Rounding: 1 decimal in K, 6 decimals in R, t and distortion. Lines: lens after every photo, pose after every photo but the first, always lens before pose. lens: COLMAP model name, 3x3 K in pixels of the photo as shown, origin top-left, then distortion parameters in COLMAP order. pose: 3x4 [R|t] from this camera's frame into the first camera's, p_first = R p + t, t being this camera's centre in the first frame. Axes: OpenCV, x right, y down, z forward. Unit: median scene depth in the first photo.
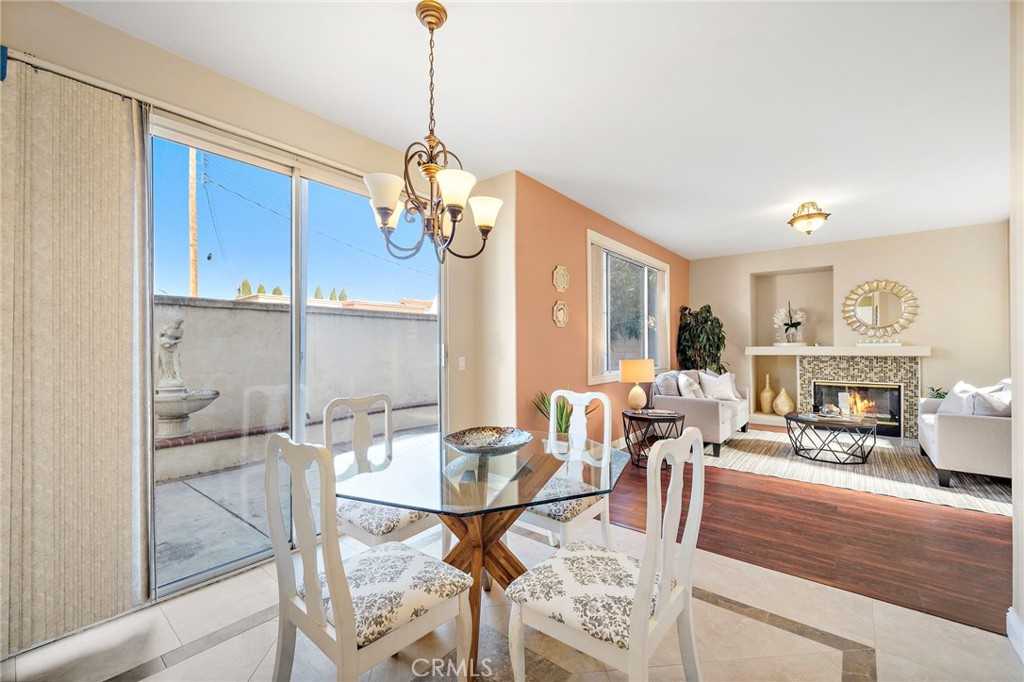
lens RADIAL K [[432.5, 0, 497.3], [0, 432.5, 343.5], [0, 0, 1]] dist [-0.000962, -0.000118]
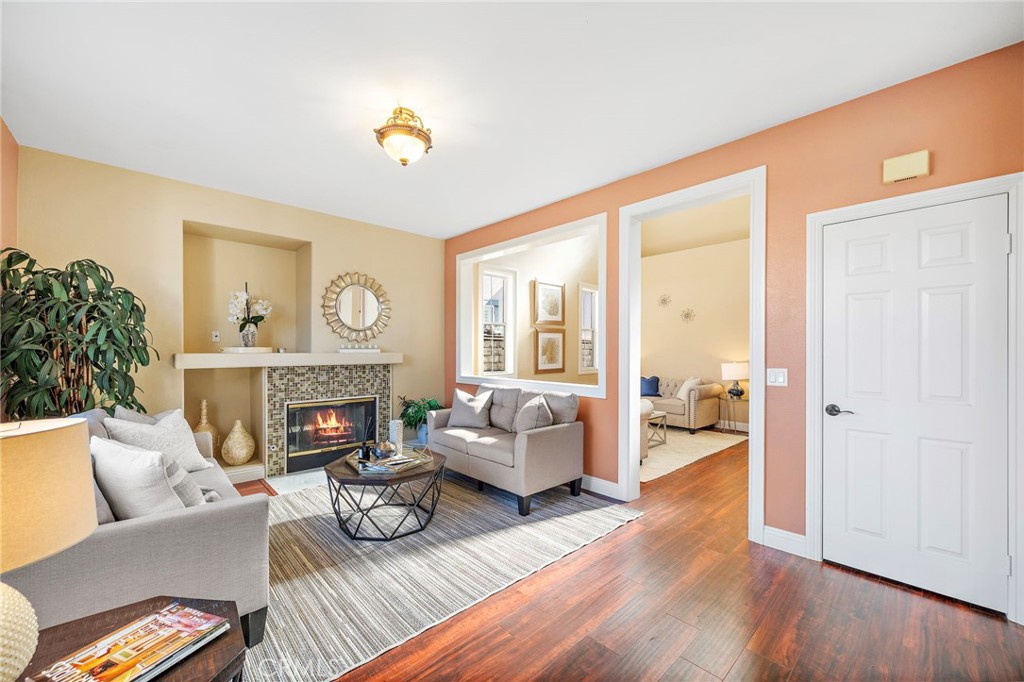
lens RADIAL K [[403.3, 0, 520.9], [0, 403.3, 349.4], [0, 0, 1]] dist [-0.000068, 0.000045]
pose [[0.120578, 0.004987, 0.992691, 0.144871], [-0.007977, 0.999960, -0.004054, 0.000800], [-0.992672, -0.007430, 0.120613, 0.569273]]
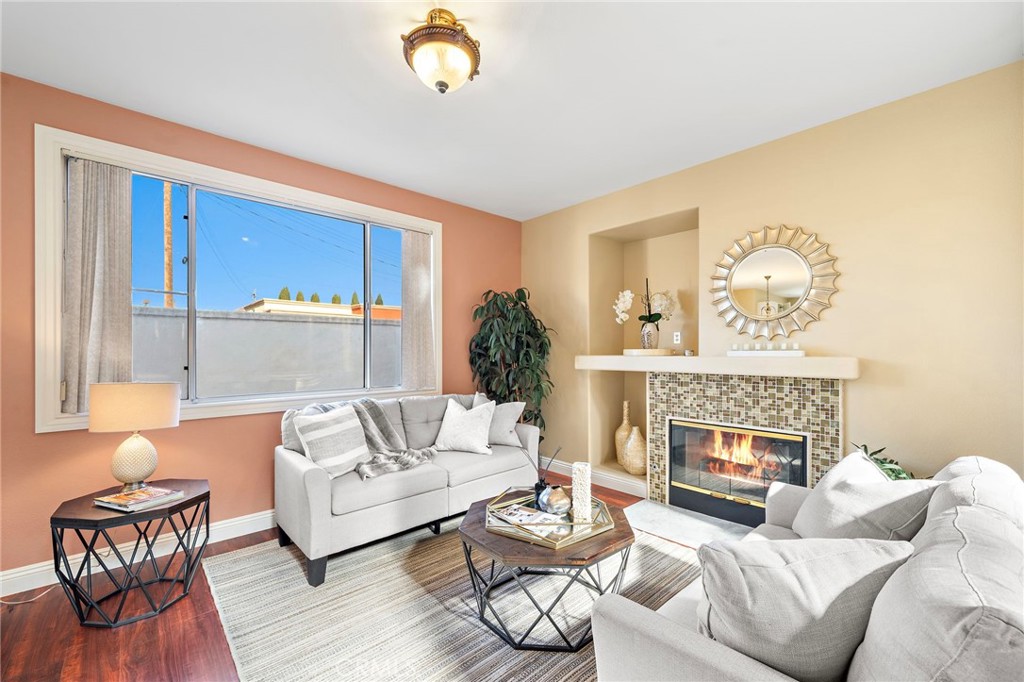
lens RADIAL K [[421.0, 0, 511.4], [0, 421.0, 347.7], [0, 0, 1]] dist [-0.001757, -0.000153]
pose [[0.989644, 0.002360, -0.143527, 0.624088], [-0.002635, 0.999995, -0.001720, -0.002422], [0.143522, 0.002081, 0.989645, 0.444571]]
